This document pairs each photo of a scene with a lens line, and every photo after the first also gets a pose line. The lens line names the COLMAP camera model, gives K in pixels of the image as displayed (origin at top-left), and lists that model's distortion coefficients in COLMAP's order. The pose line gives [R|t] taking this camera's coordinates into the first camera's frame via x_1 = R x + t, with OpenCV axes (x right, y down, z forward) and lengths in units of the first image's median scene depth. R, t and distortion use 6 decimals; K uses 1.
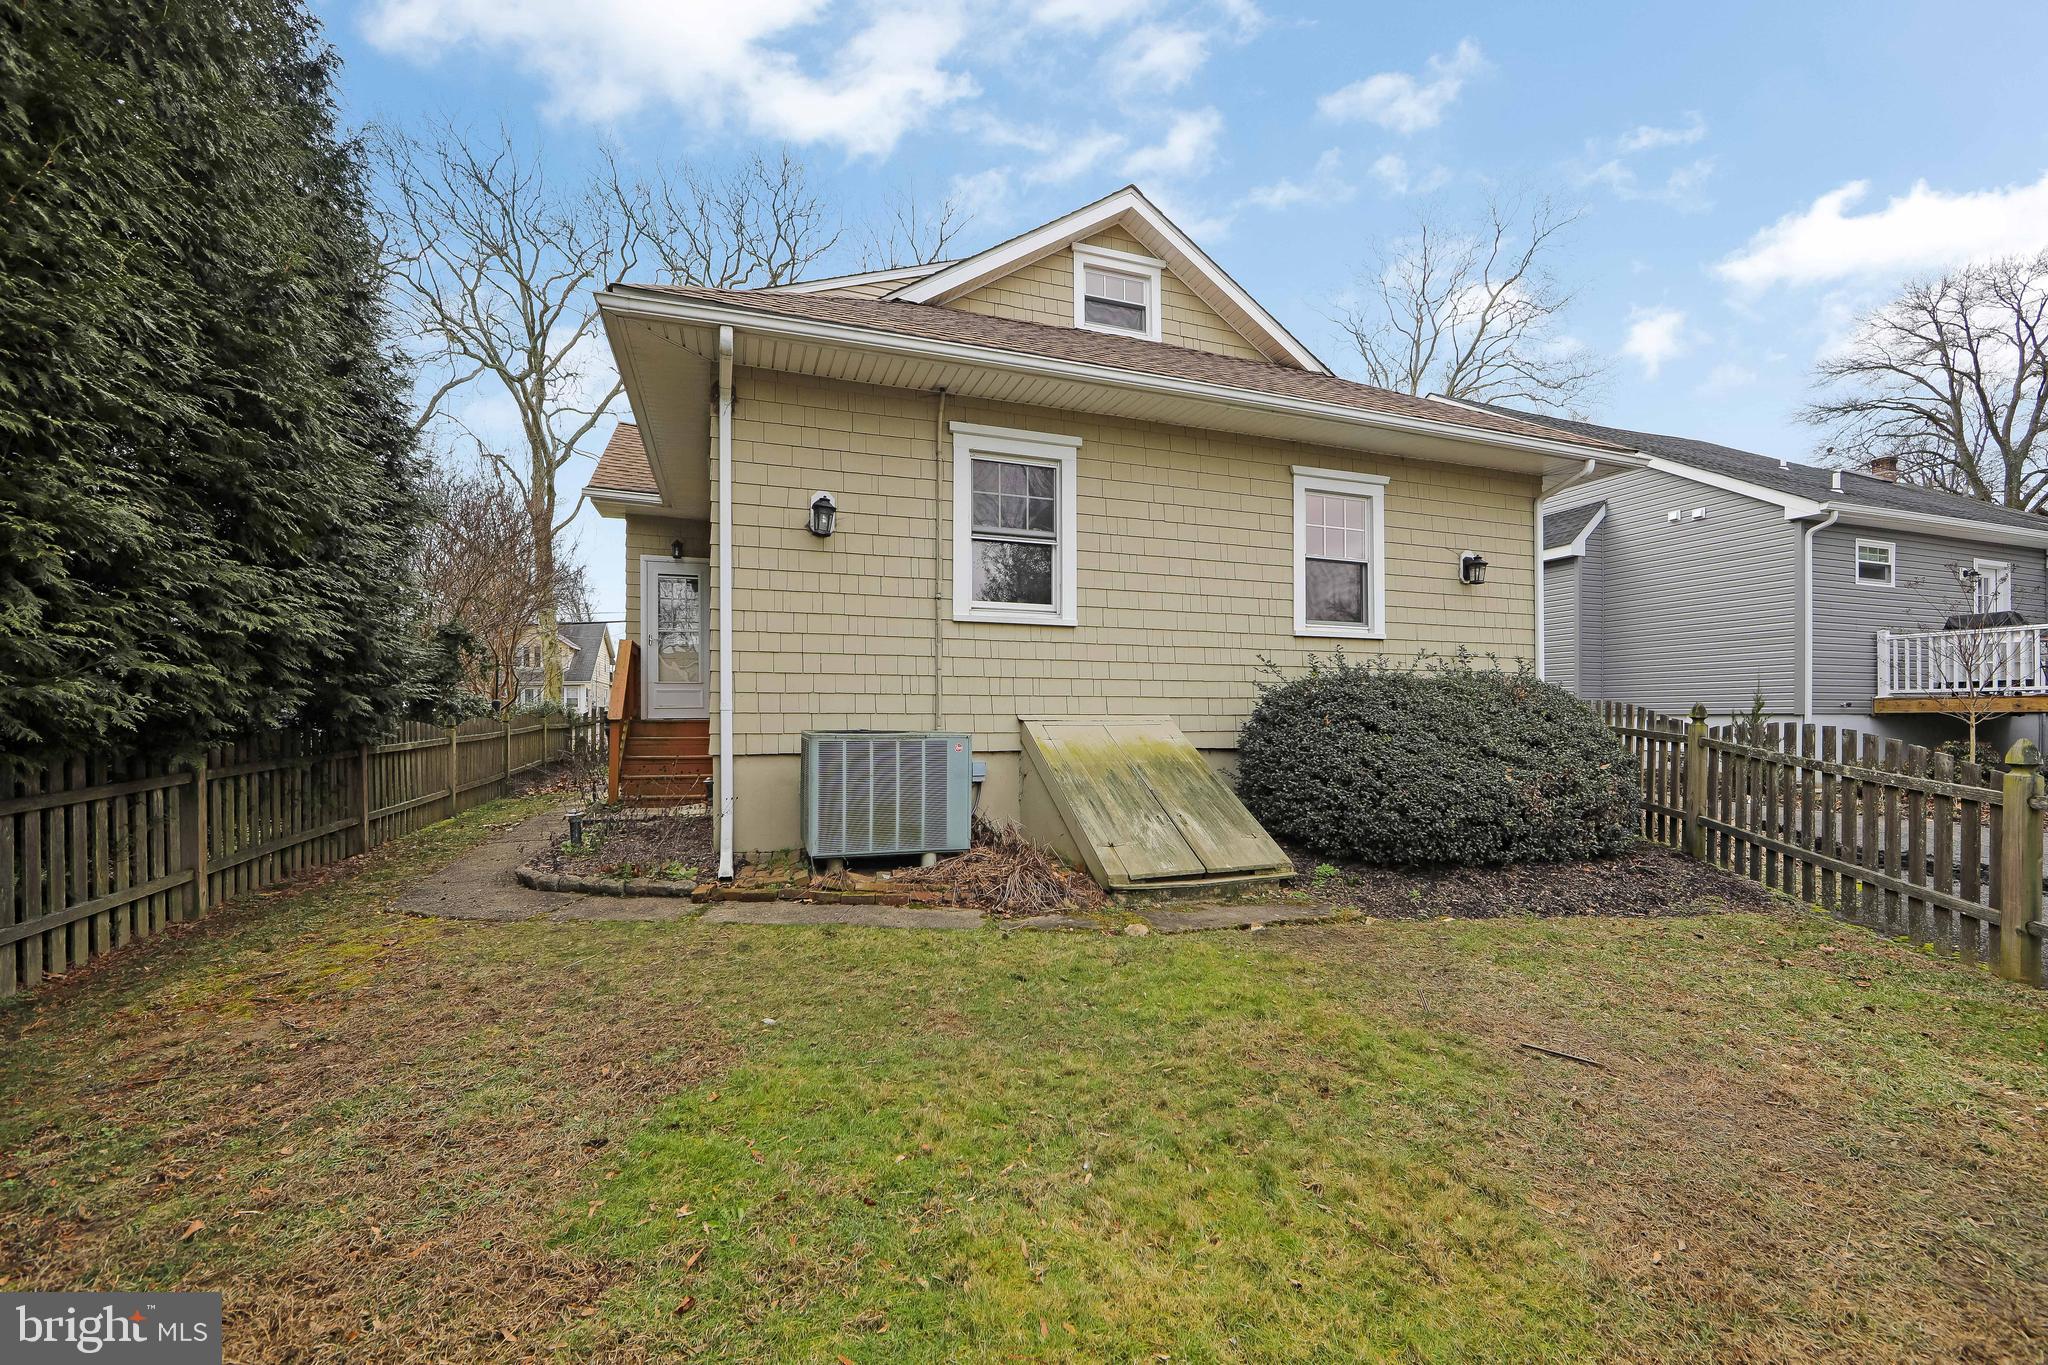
lens RADIAL K [[820.2, 0, 1022.5], [0, 820.2, 708.5], [0, 0, 1]] dist [-0.001654, -0.000097]
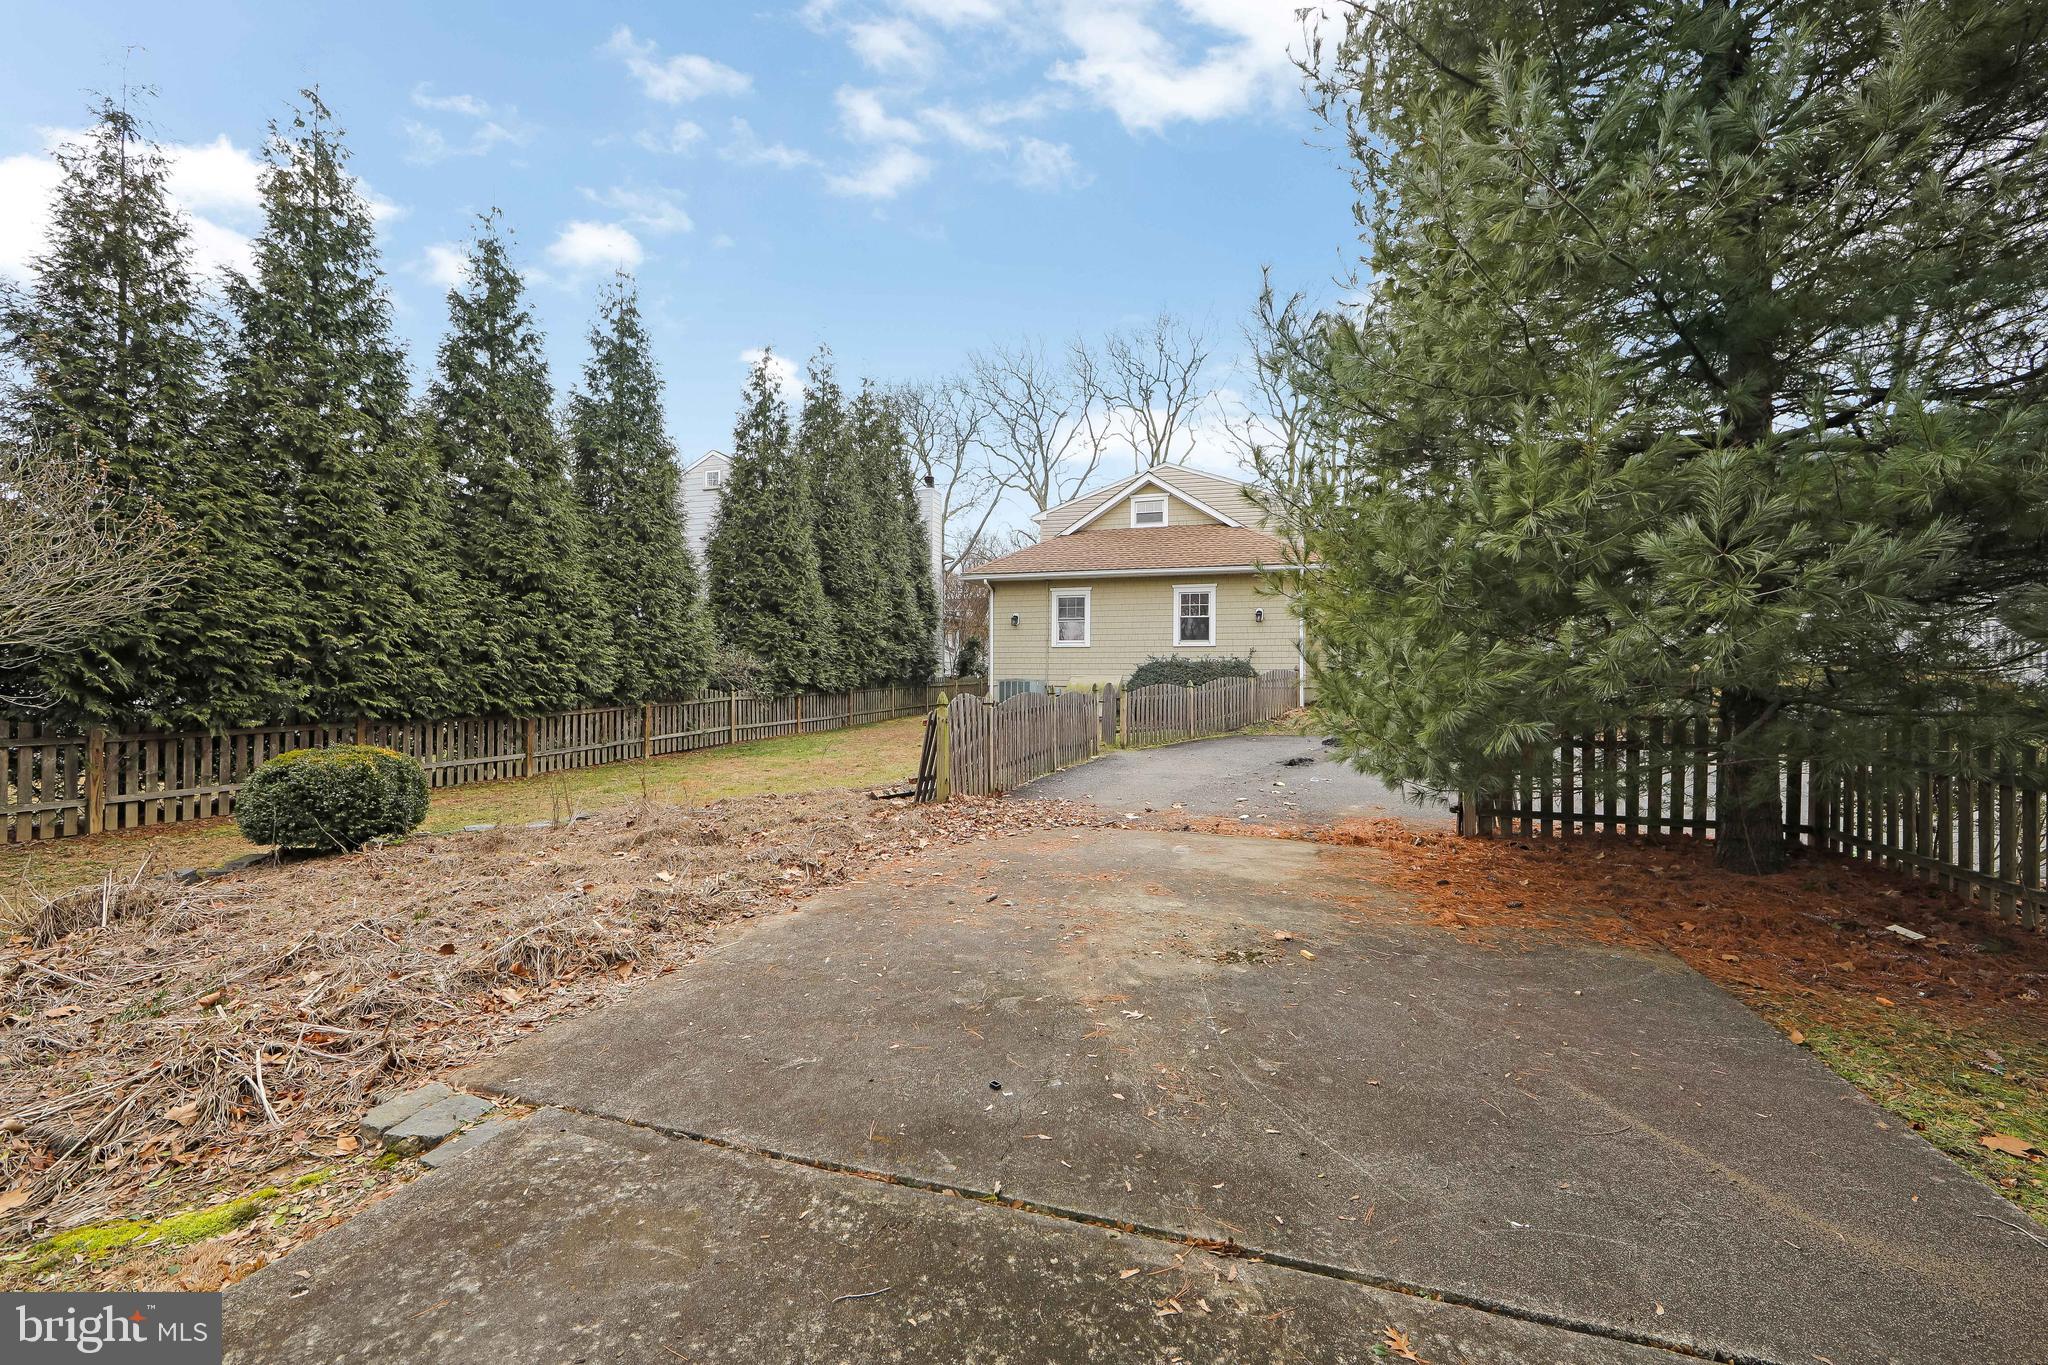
lens RADIAL K [[820.9, 0, 1024.6], [0, 820.9, 661.3], [0, 0, 1]] dist [0.001093, 0.000169]
pose [[0.800804, -0.009682, -0.598848, 1.761617], [0.002302, 0.999912, -0.013087, -0.003632], [0.598922, 0.009101, 0.800756, -1.690077]]
